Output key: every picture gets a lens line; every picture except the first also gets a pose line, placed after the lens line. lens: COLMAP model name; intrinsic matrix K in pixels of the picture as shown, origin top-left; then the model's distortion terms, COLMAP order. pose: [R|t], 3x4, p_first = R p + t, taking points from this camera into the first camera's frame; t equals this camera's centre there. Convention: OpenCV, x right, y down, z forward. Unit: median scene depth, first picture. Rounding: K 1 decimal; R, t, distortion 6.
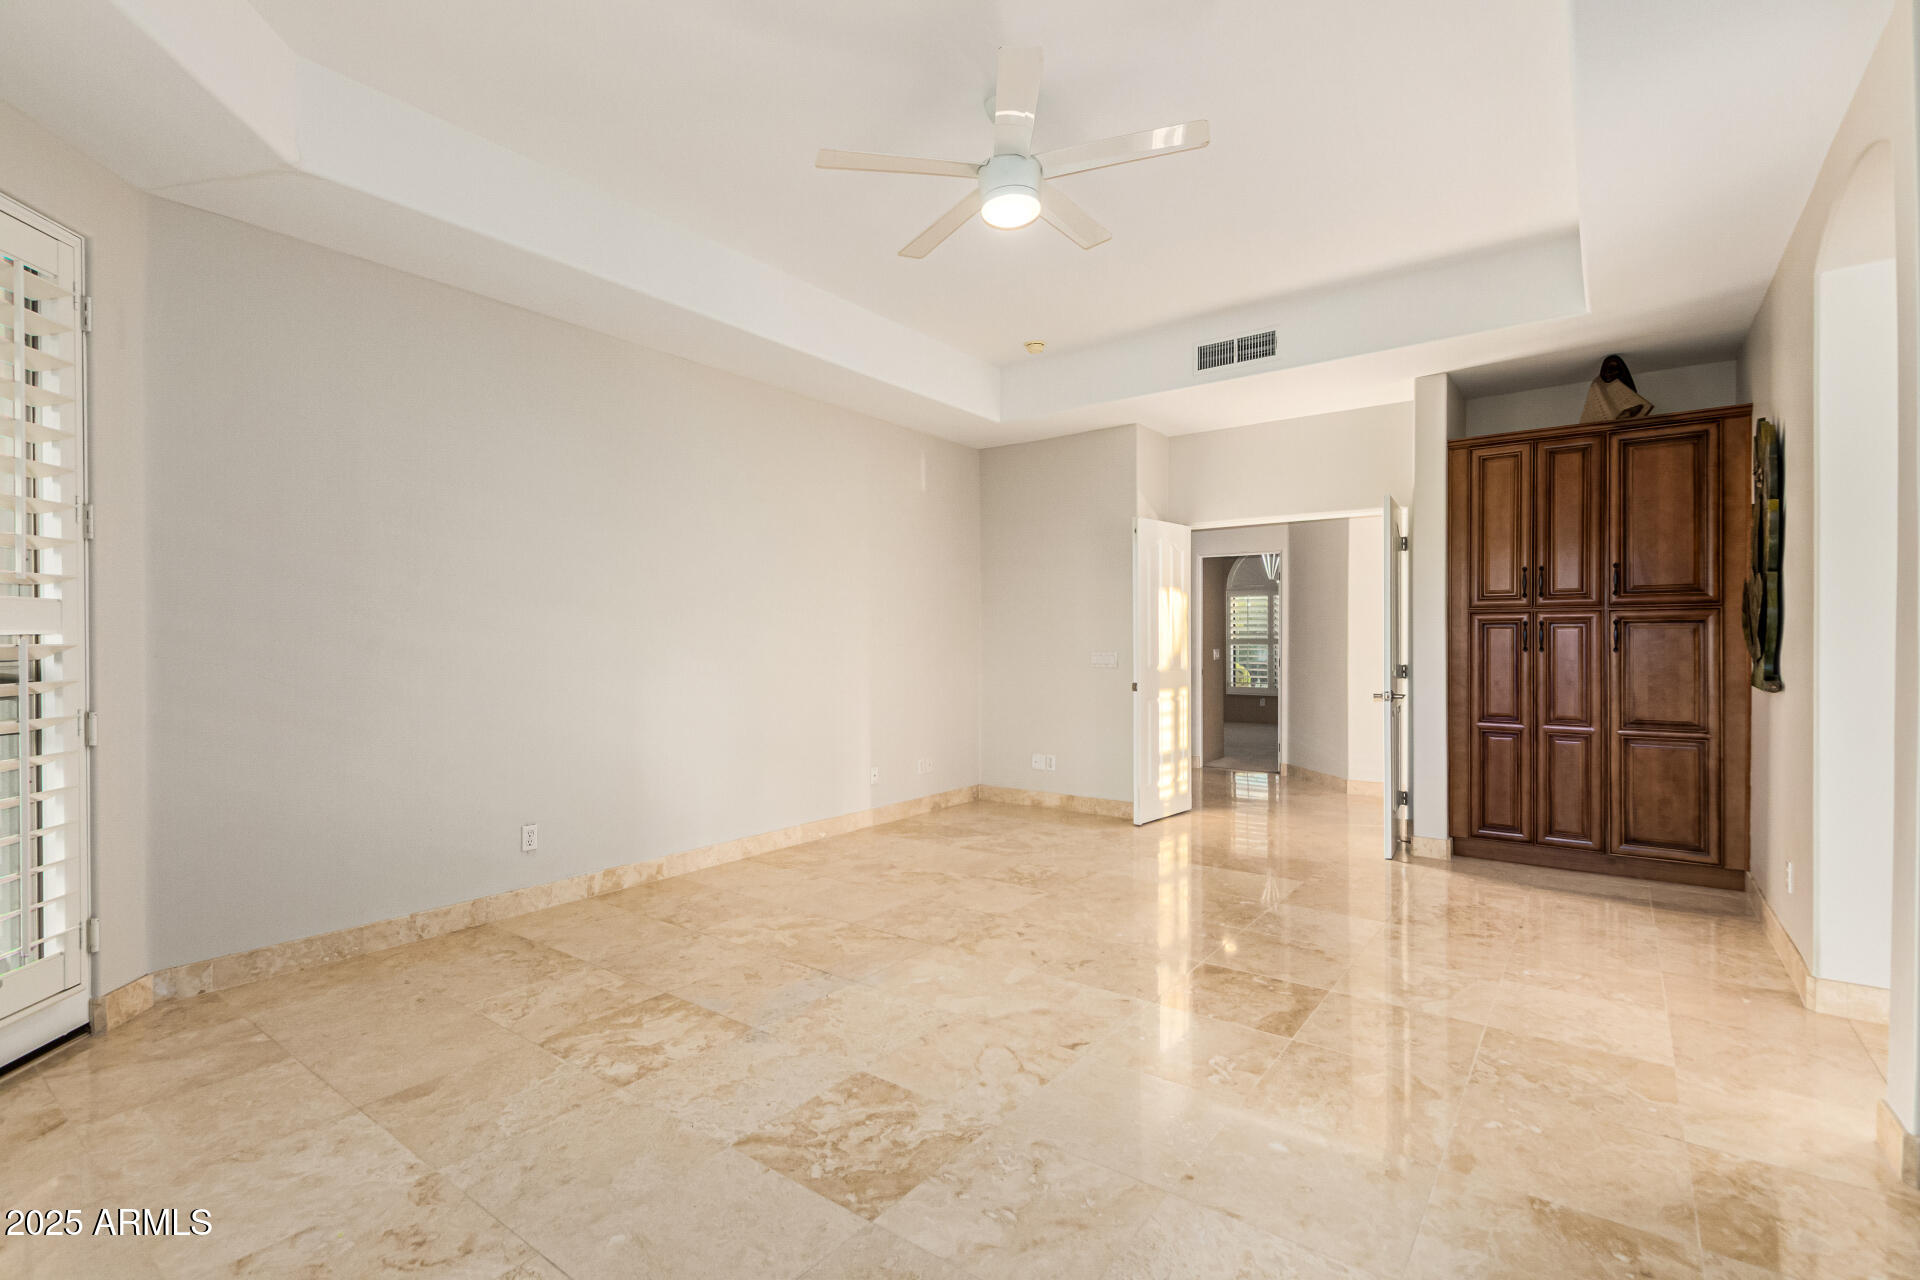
lens RADIAL K [[874.5, 0, 957.9], [0, 874.5, 644.3], [0, 0, 1]] dist [0.010425, -0.003413]
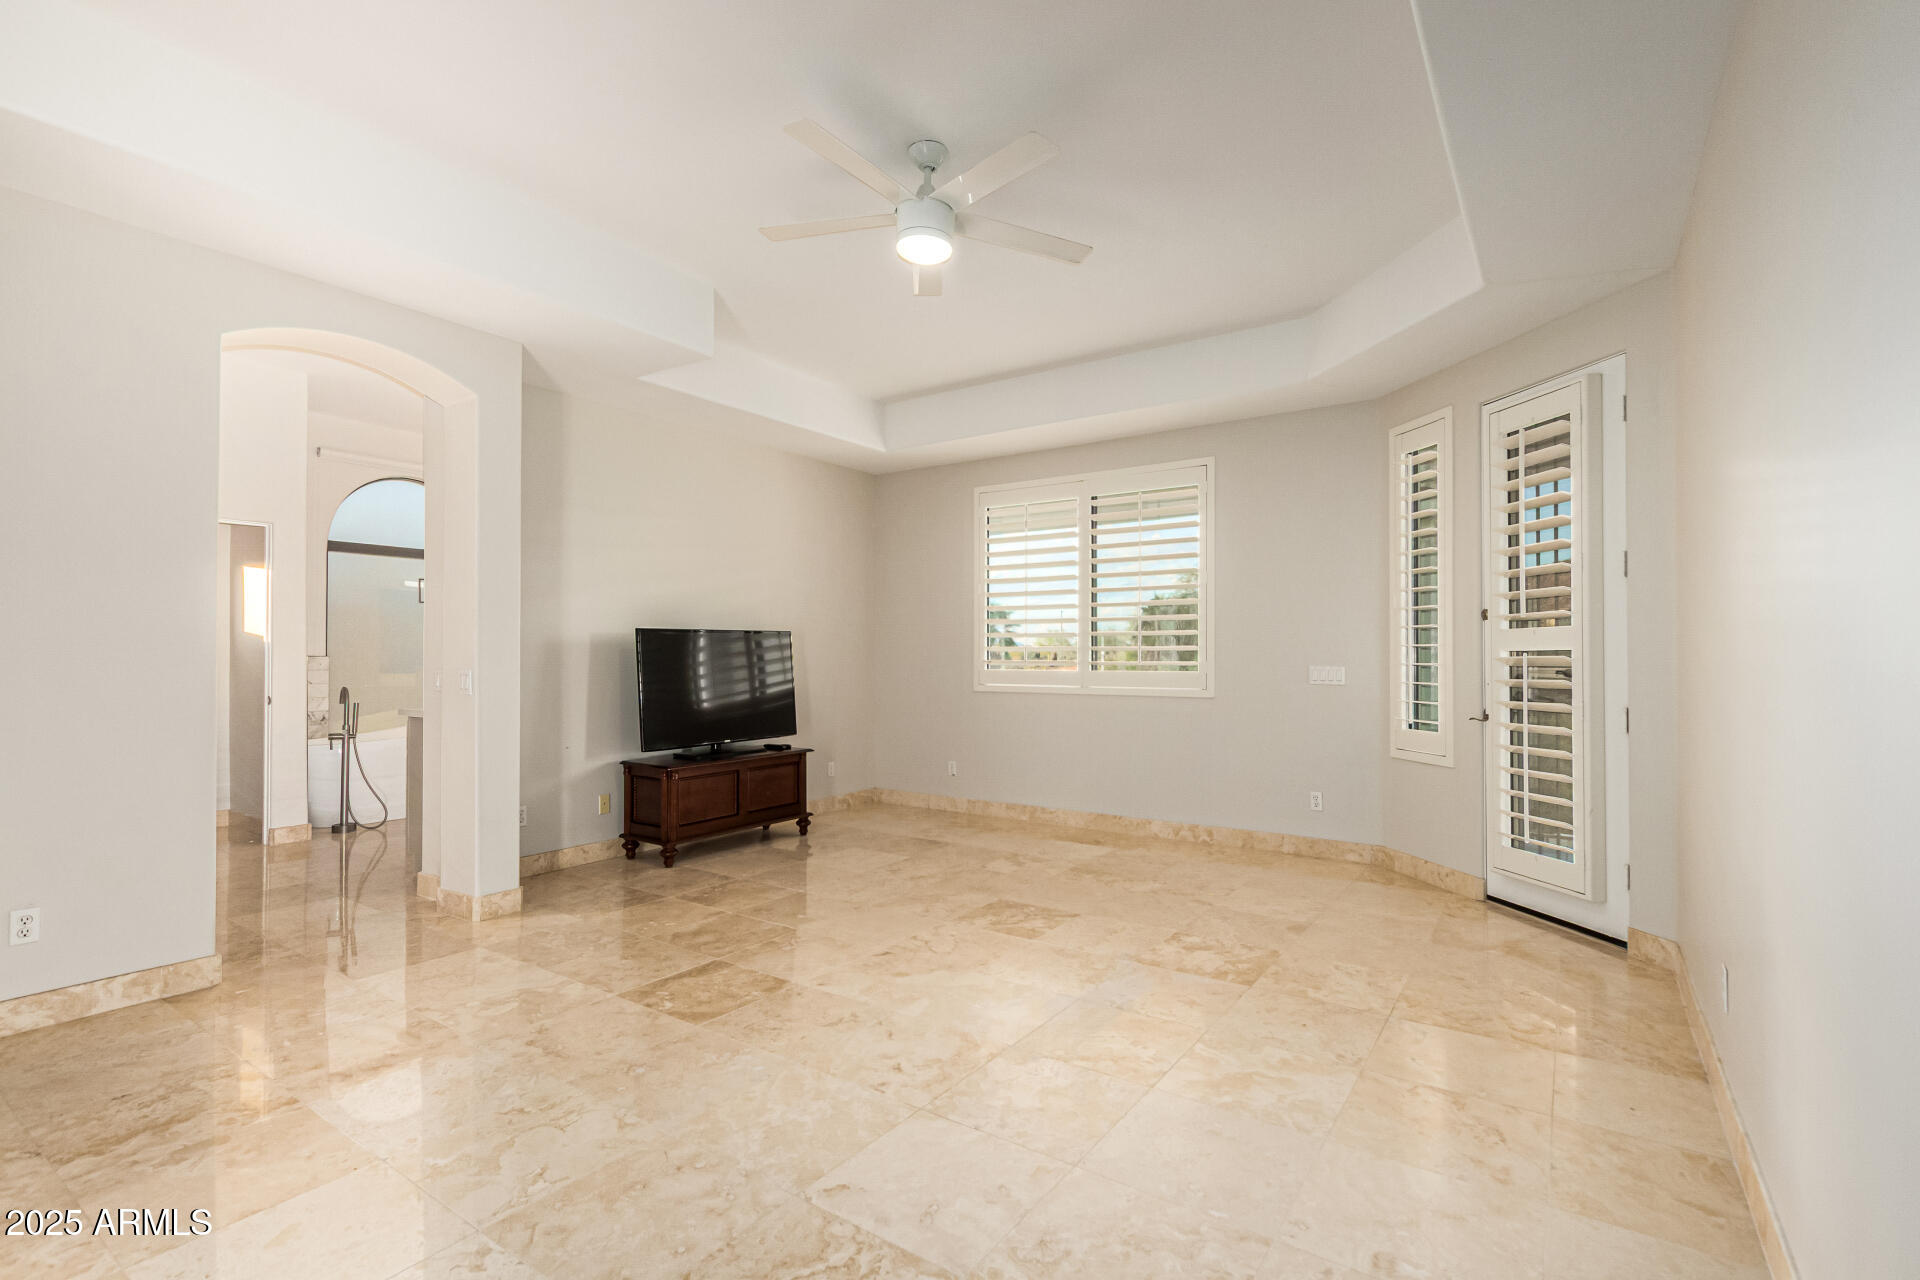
lens RADIAL K [[874.5, 0, 959.7], [0, 874.5, 647.9], [0, 0, 1]] dist [0.010425, -0.003413]
pose [[-0.999502, 0.001994, -0.031483, 0.057682], [0.002296, 0.999952, -0.009565, -0.002409], [0.031462, -0.009633, -0.999459, 2.317512]]
